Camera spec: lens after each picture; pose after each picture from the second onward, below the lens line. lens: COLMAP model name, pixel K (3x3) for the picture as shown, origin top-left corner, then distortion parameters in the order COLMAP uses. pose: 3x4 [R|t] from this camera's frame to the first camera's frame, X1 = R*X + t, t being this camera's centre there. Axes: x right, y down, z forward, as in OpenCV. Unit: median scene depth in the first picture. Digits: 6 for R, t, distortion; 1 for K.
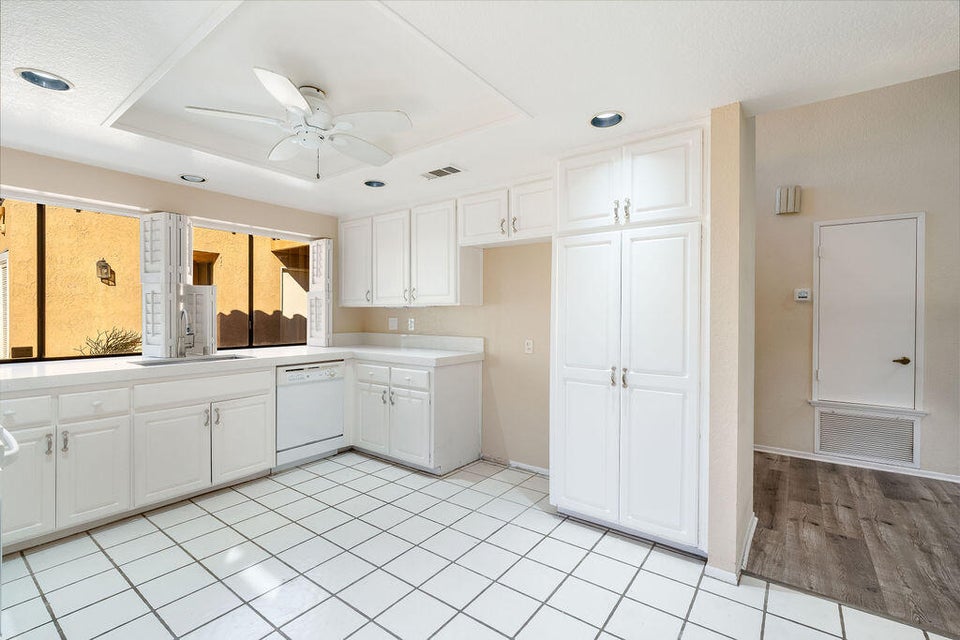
lens RADIAL K [[429.7, 0, 482.6], [0, 429.7, 316.9], [0, 0, 1]] dist [-0.008167, 0.002317]
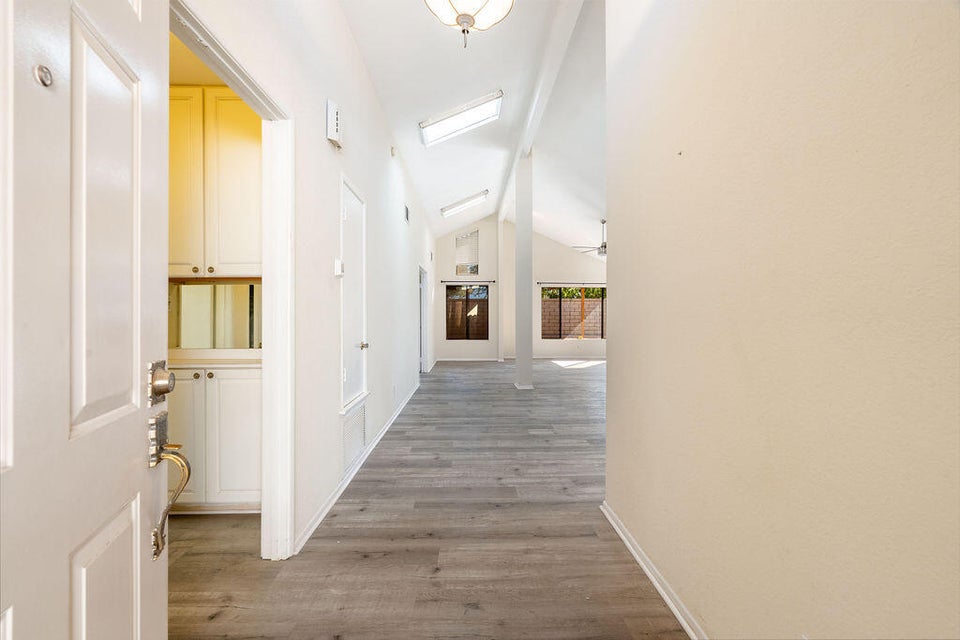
lens RADIAL K [[429.7, 0, 482.3], [0, 429.7, 319.6], [0, 0, 1]] dist [-0.008167, 0.002317]
pose [[-0.615561, -0.002689, 0.788084, 0.055889], [0.003518, 0.999975, 0.006160, 0.048363], [-0.788081, 0.006564, -0.615536, 1.543163]]
